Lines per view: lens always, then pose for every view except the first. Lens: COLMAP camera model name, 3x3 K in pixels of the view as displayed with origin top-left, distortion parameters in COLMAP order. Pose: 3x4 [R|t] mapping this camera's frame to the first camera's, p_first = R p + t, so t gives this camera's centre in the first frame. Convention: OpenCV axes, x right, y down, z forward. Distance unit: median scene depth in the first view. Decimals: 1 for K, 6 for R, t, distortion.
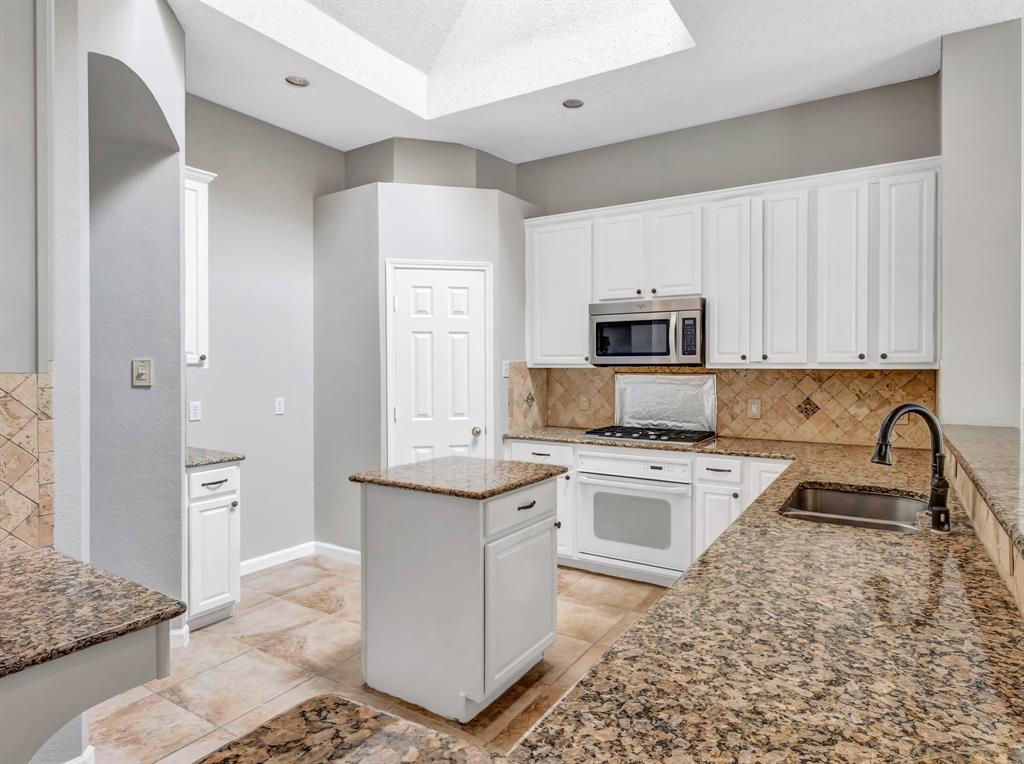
lens RADIAL K [[603.5, 0, 526.7], [0, 603.5, 375.3], [0, 0, 1]] dist [-0.002606, -0.000204]
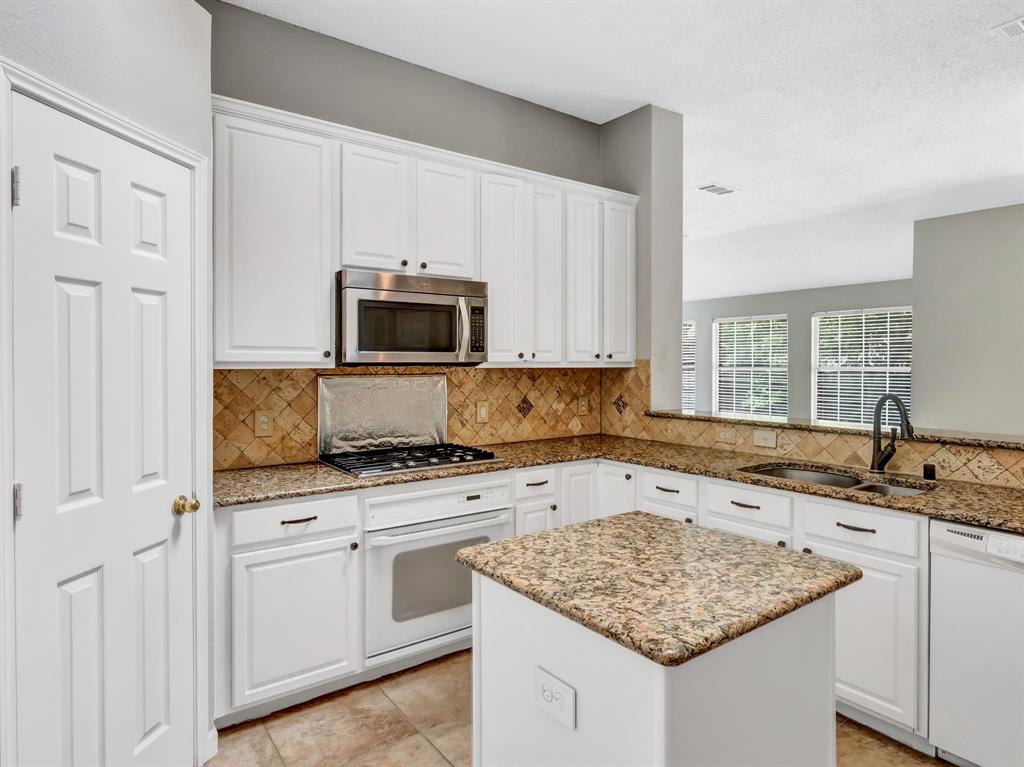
lens RADIAL K [[608.8, 0, 515.6], [0, 608.8, 367.5], [0, 0, 1]] dist [-0.002864, -0.000870]
pose [[0.360249, -0.007189, 0.932828, -0.464427], [0.014503, 0.999893, 0.002105, -0.012864], [-0.932743, 0.012771, 0.360315, 0.631717]]
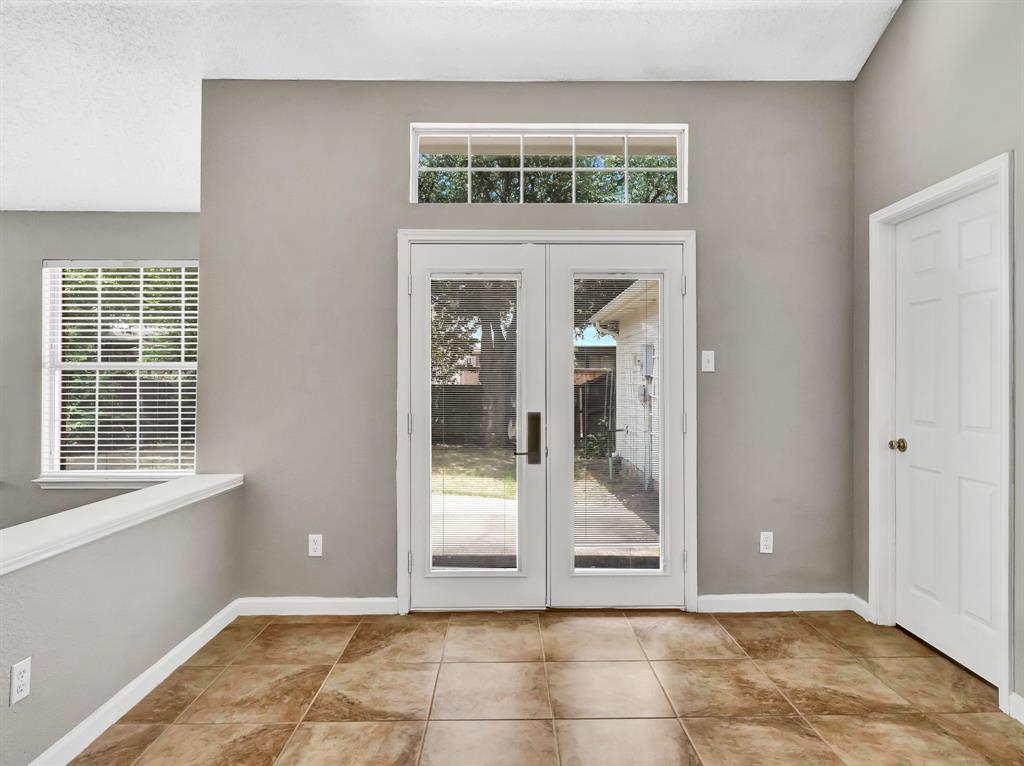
lens RADIAL K [[603.5, 0, 526.7], [0, 603.5, 376.3], [0, 0, 1]] dist [-0.002606, -0.000204]
pose [[-0.556768, 0.002650, 0.830664, 0.466340], [0.014795, 0.999868, 0.006727, 0.031360], [-0.830536, 0.016035, -0.556733, 0.323165]]
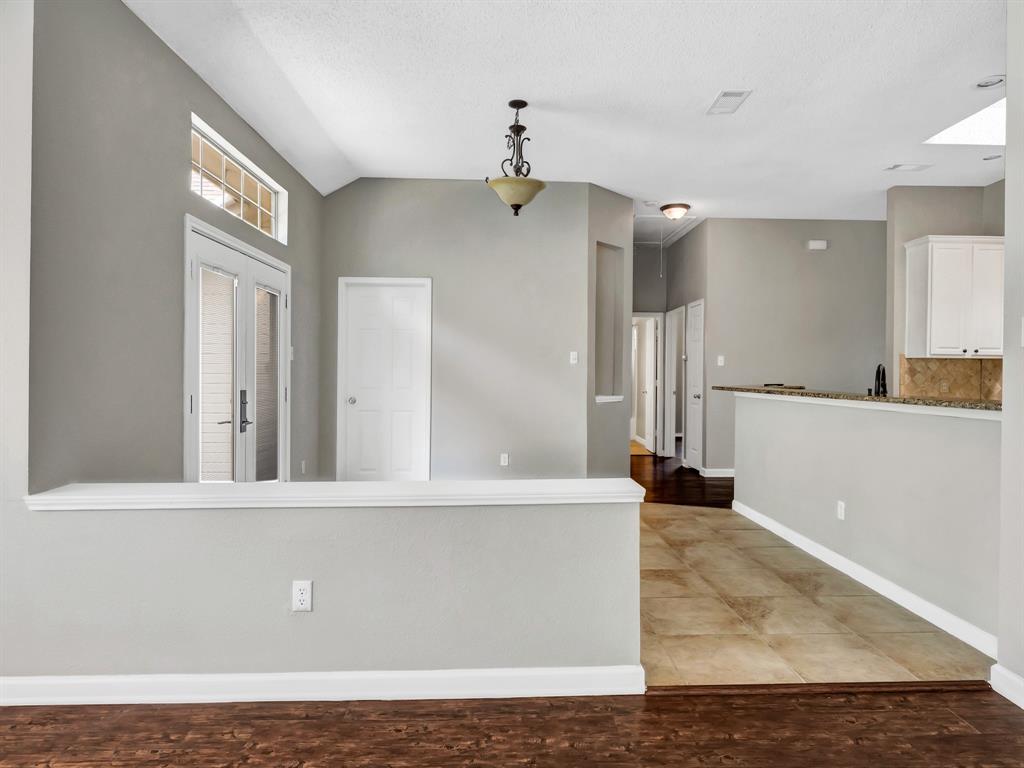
lens RADIAL K [[603.5, 0, 526.7], [0, 603.5, 377.3], [0, 0, 1]] dist [-0.002606, -0.000204]
pose [[-0.821194, -0.003088, -0.570641, 1.345229], [-0.017565, 0.999648, 0.019868, 0.034897], [0.570379, 0.026339, -0.820960, 0.968833]]
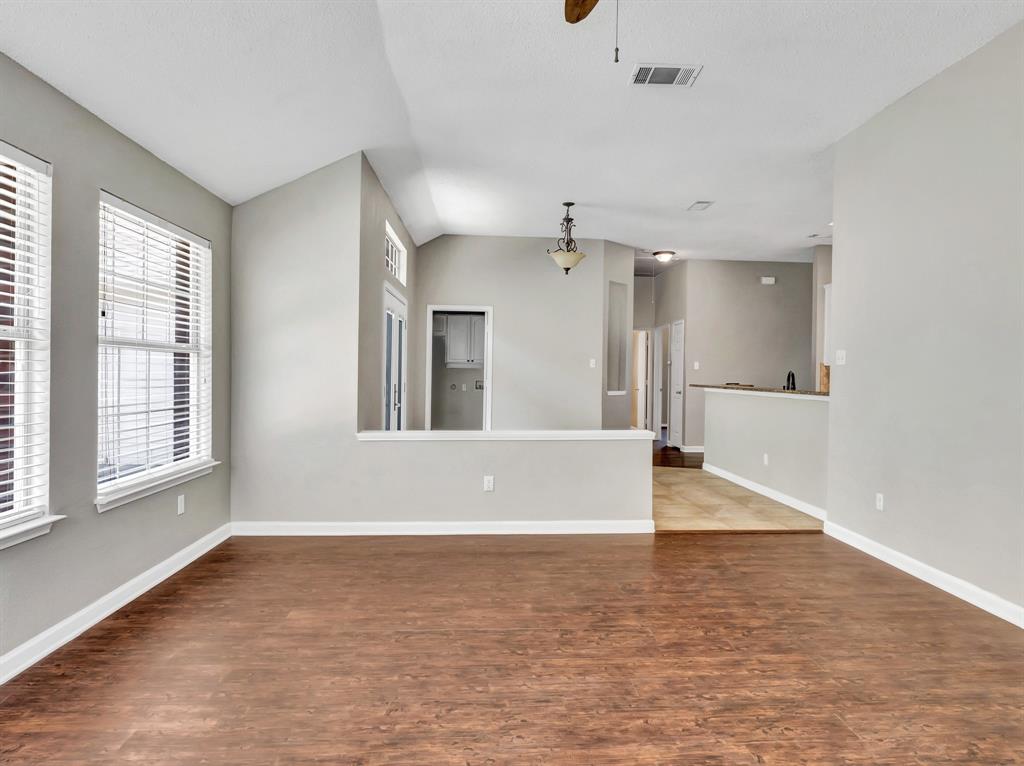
lens RADIAL K [[603.5, 0, 526.7], [0, 603.5, 376.3], [0, 0, 1]] dist [-0.002606, -0.000204]
pose [[-0.802902, -0.009441, -0.596036, 1.845366], [-0.025754, 0.999490, 0.018861, 0.025092], [0.595554, 0.030494, -0.802736, 1.369436]]
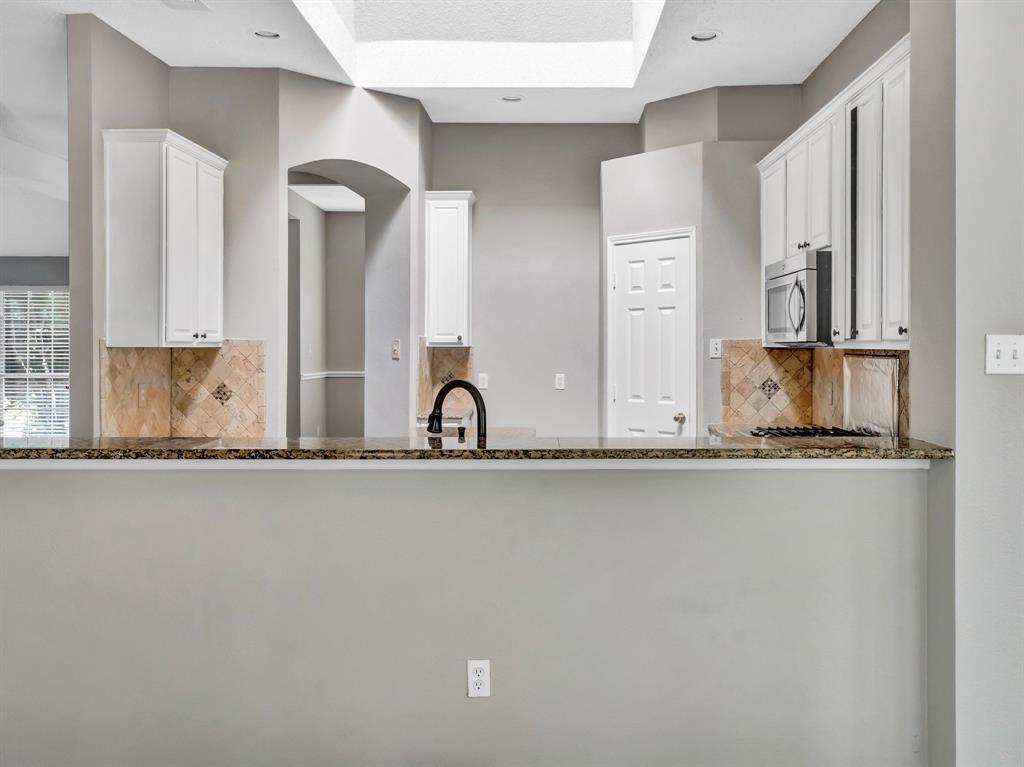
lens RADIAL K [[893.3, 0, 515.6], [0, 893.3, 354.1], [0, 0, 1]] dist [0.010053, 0.003889]
pose [[0.499662, 0.010230, -0.866160, 1.009017], [-0.014484, 0.999889, 0.003454, -0.002845], [0.866099, 0.010819, 0.499755, 0.140428]]
